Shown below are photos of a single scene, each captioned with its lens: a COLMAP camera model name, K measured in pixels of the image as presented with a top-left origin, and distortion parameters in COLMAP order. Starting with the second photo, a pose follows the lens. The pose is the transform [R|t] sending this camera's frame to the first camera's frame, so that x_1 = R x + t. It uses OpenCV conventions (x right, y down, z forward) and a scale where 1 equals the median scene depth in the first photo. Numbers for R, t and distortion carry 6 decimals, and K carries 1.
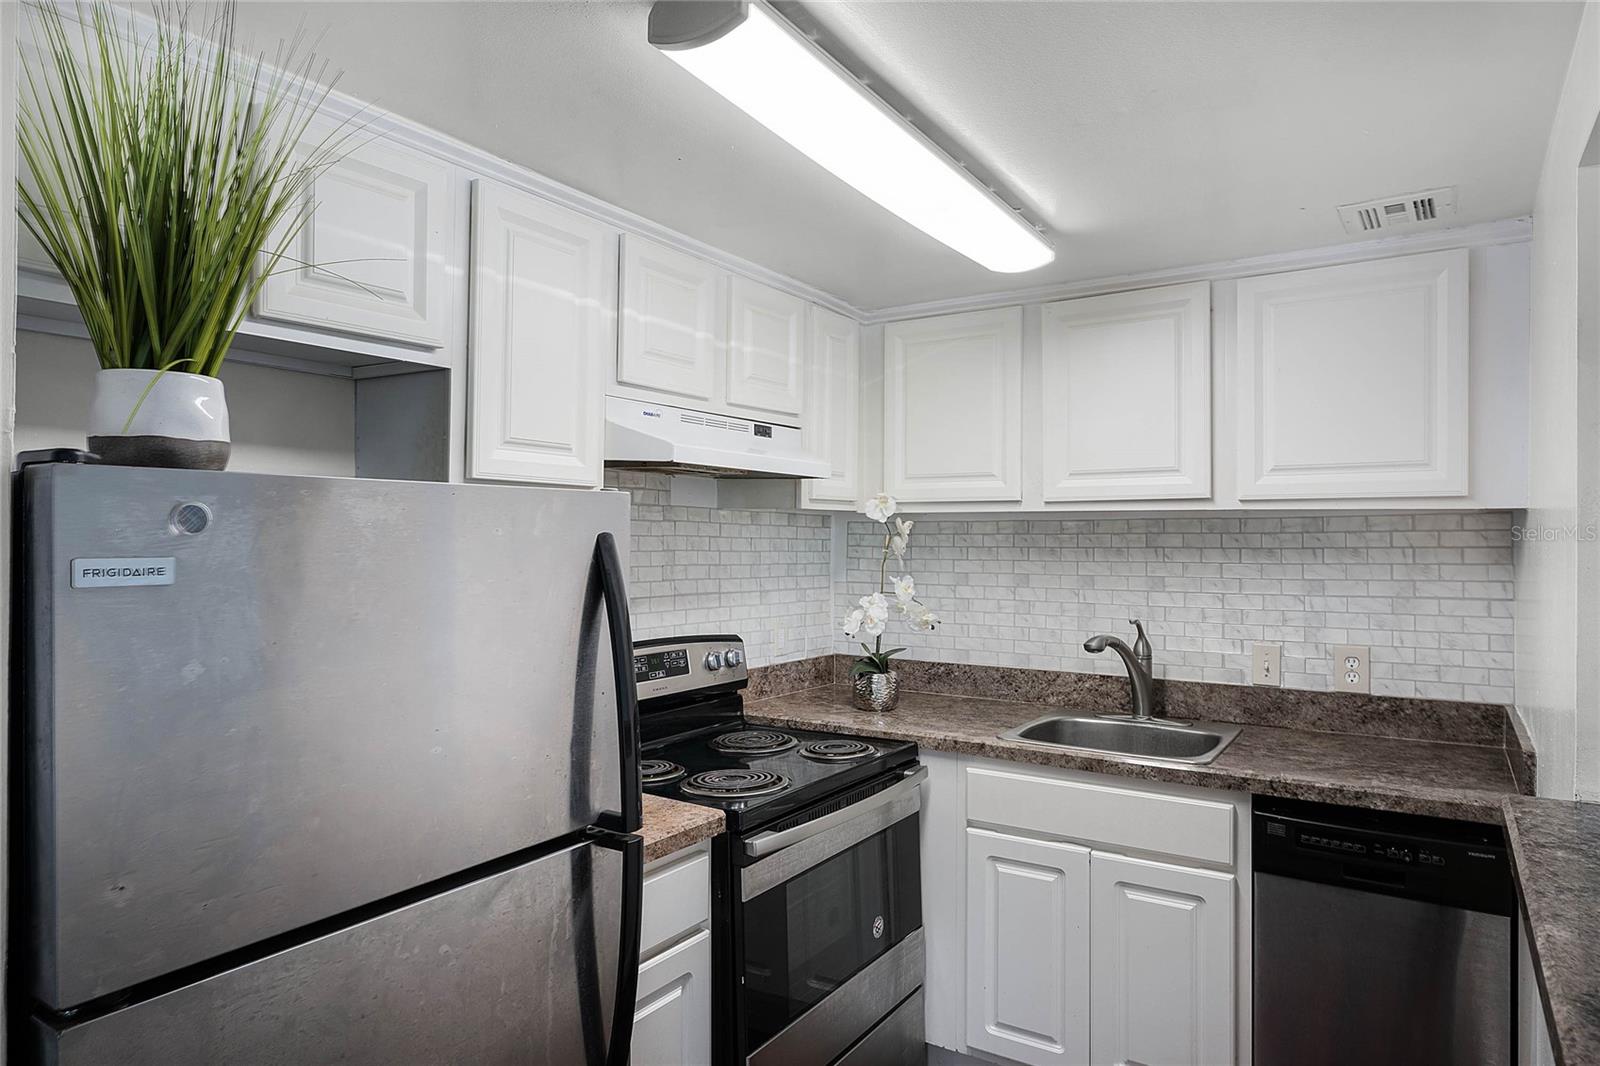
lens RADIAL K [[942.8, 0, 805.4], [0, 942.8, 541.5], [0, 0, 1]] dist [0.006179, -0.005353]
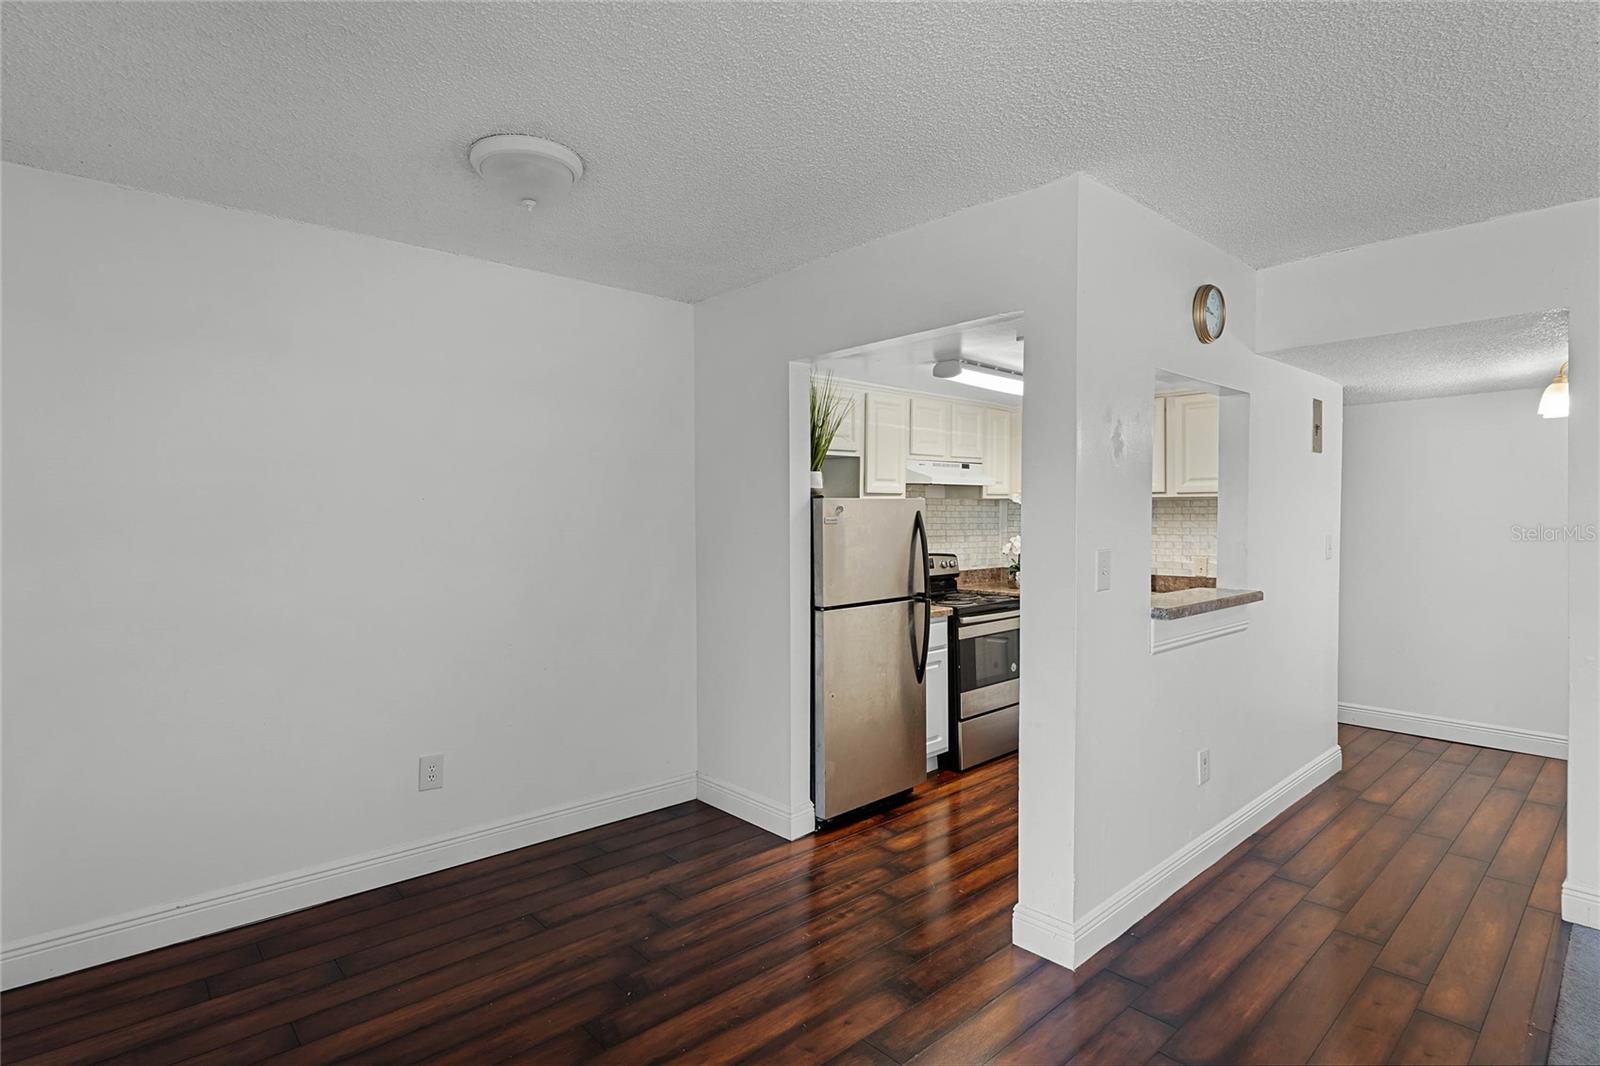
lens RADIAL K [[786.1, 0, 792.1], [0, 786.1, 534.5], [0, 0, 1]] dist [-0.000514, 0.001338]
pose [[0.965919, -0.002856, -0.258831, 0.046806], [0.009331, 0.999673, 0.023792, 0.003517], [0.258678, -0.025396, 0.965630, -1.071337]]
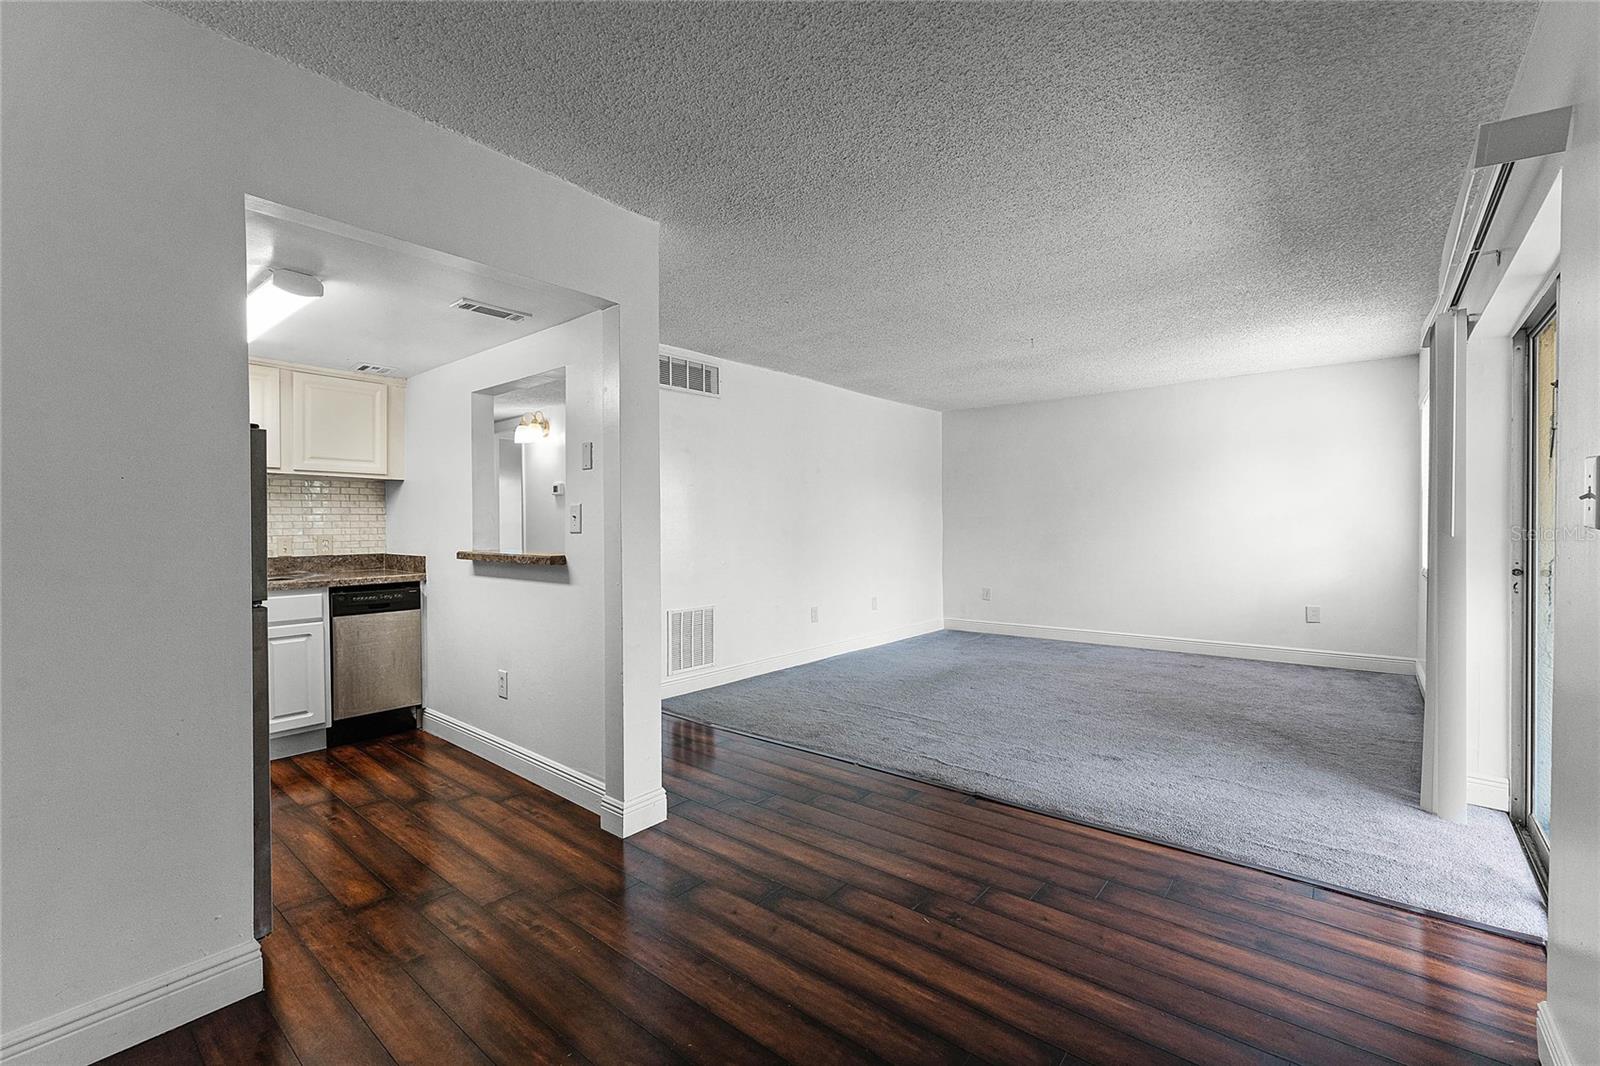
lens RADIAL K [[683.4, 0, 798.9], [0, 683.4, 536.9], [0, 0, 1]] dist [0.004238, 0.000345]
pose [[0.113947, -0.019847, 0.993289, -1.000762], [-0.001838, 0.999795, 0.020188, 0.079519], [-0.993485, -0.004126, 0.113887, -0.373800]]
